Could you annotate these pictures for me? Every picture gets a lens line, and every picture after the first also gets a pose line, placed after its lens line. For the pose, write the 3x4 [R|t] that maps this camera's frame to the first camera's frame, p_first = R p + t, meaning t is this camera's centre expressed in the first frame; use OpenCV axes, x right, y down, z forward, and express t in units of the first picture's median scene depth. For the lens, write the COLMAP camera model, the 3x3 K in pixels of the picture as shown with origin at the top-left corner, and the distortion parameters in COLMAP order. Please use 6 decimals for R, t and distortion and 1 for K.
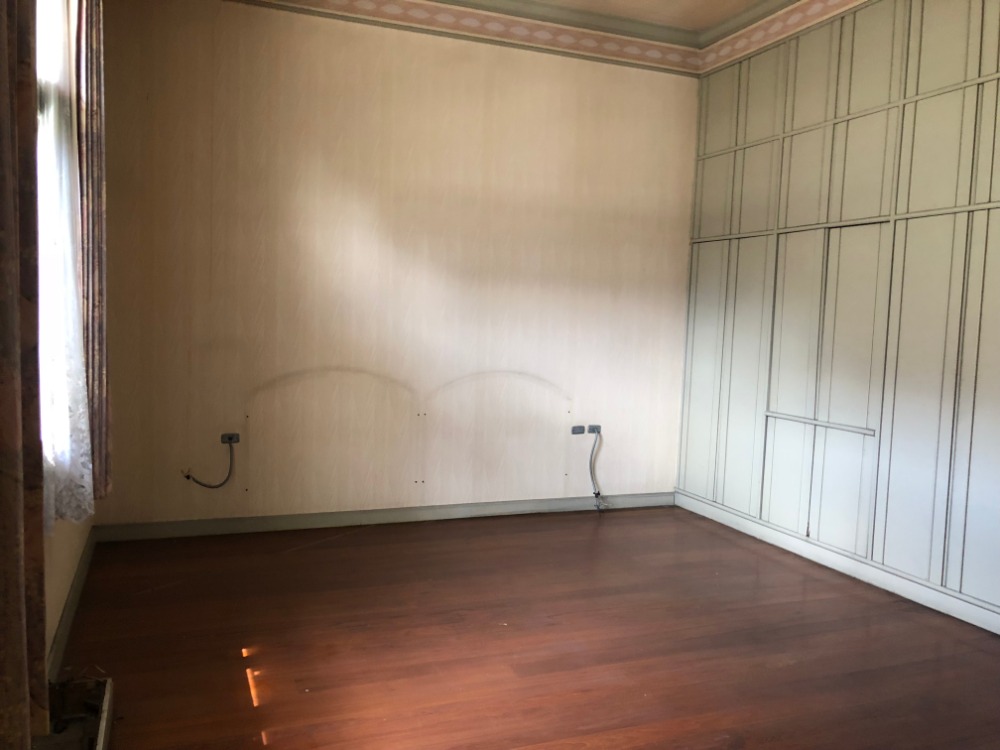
lens RADIAL K [[827.1, 0, 500.0], [0, 827.1, 375.0], [0, 0, 1]] dist [0.162105, -0.234114]
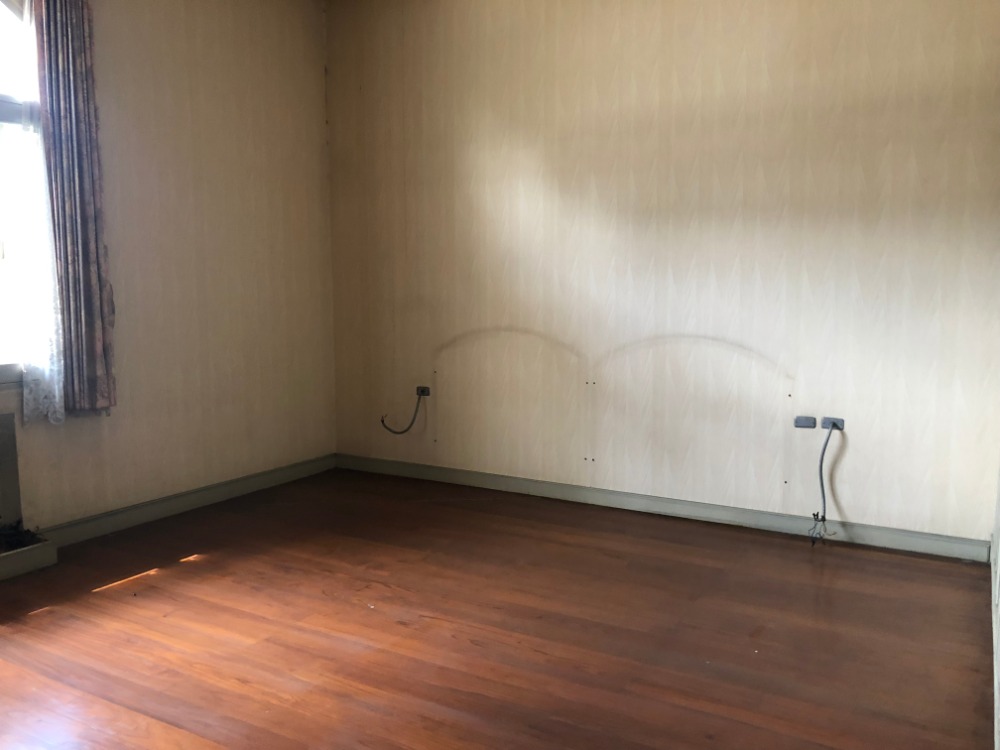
lens RADIAL K [[827.1, 0, 500.0], [0, 827.1, 375.0], [0, 0, 1]] dist [0.162105, -0.234114]
pose [[0.629312, 0.052623, -0.775369, 0.519911], [-0.038630, 0.998590, 0.036419, 0.010792], [0.776192, 0.007034, 0.630457, 0.368720]]
